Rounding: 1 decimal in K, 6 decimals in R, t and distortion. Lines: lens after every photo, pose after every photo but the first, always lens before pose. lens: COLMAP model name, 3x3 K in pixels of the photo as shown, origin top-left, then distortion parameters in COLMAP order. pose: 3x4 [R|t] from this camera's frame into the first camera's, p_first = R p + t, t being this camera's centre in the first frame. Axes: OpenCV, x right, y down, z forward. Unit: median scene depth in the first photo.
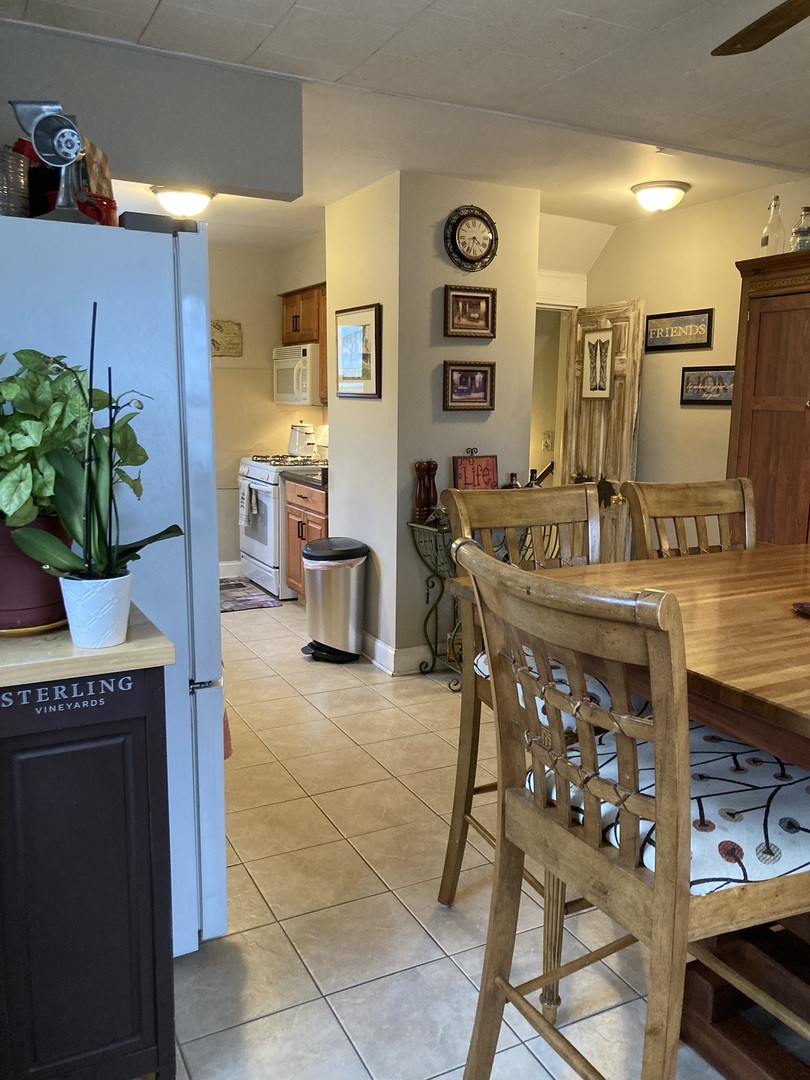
lens RADIAL K [[890.4, 0, 430.4], [0, 890.4, 549.0], [0, 0, 1]] dist [0.040981, -0.050205]
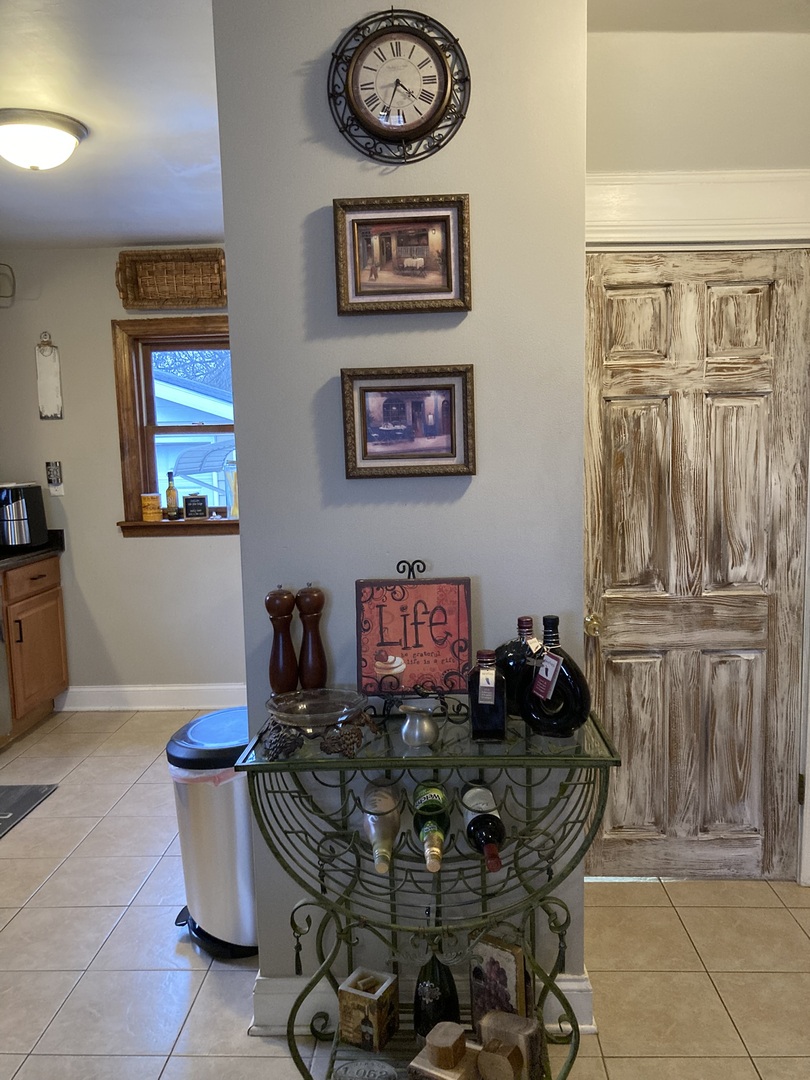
lens RADIAL K [[890.4, 0, 411.6], [0, 890.4, 549.4], [0, 0, 1]] dist [0.040981, -0.050205]
pose [[0.866835, 0.026066, -0.497913, 0.267682], [-0.050359, 0.998103, -0.035419, -0.103807], [0.496046, 0.055777, 0.866503, 0.618791]]
